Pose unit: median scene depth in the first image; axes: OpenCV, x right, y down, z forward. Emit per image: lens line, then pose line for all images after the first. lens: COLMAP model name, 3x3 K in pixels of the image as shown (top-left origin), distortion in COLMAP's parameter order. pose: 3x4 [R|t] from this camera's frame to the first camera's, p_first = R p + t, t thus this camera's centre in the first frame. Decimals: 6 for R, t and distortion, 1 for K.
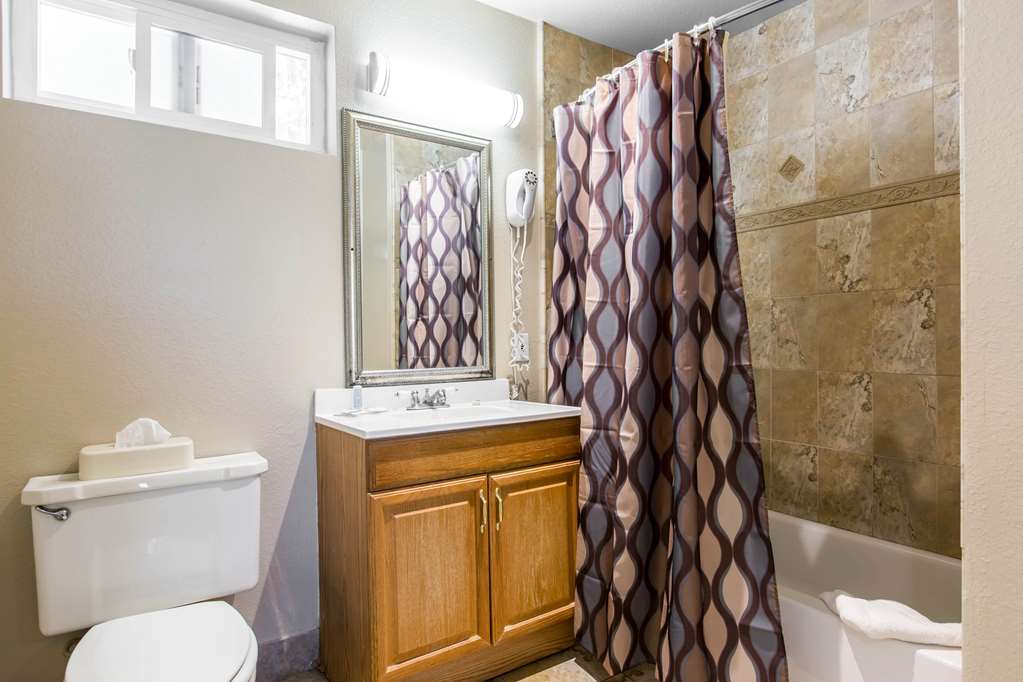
lens RADIAL K [[585.8, 0, 511.5], [0, 585.8, 341.0], [0, 0, 1]] dist [-0.002223, -0.000391]
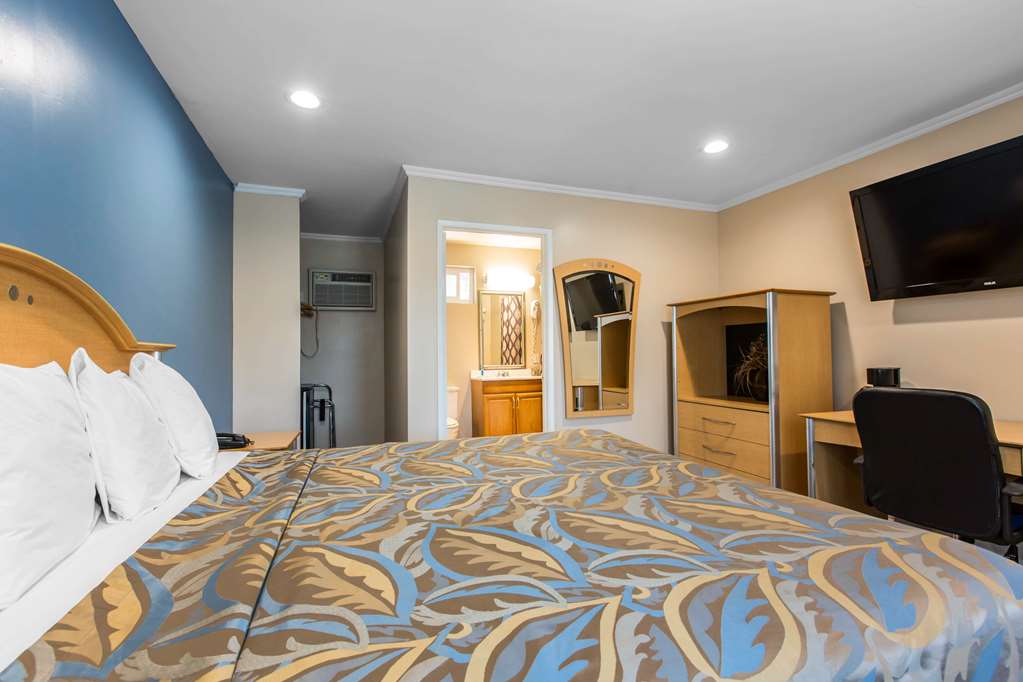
lens RADIAL K [[447.7, 0, 511.5], [0, 447.7, 341.0], [0, 0, 1]] dist [0.000643, -0.000394]
pose [[0.970889, -0.011374, -0.239261, 0.423876], [0.004017, 0.999505, -0.031213, -0.007084], [0.239498, 0.029343, 0.970453, -1.205368]]
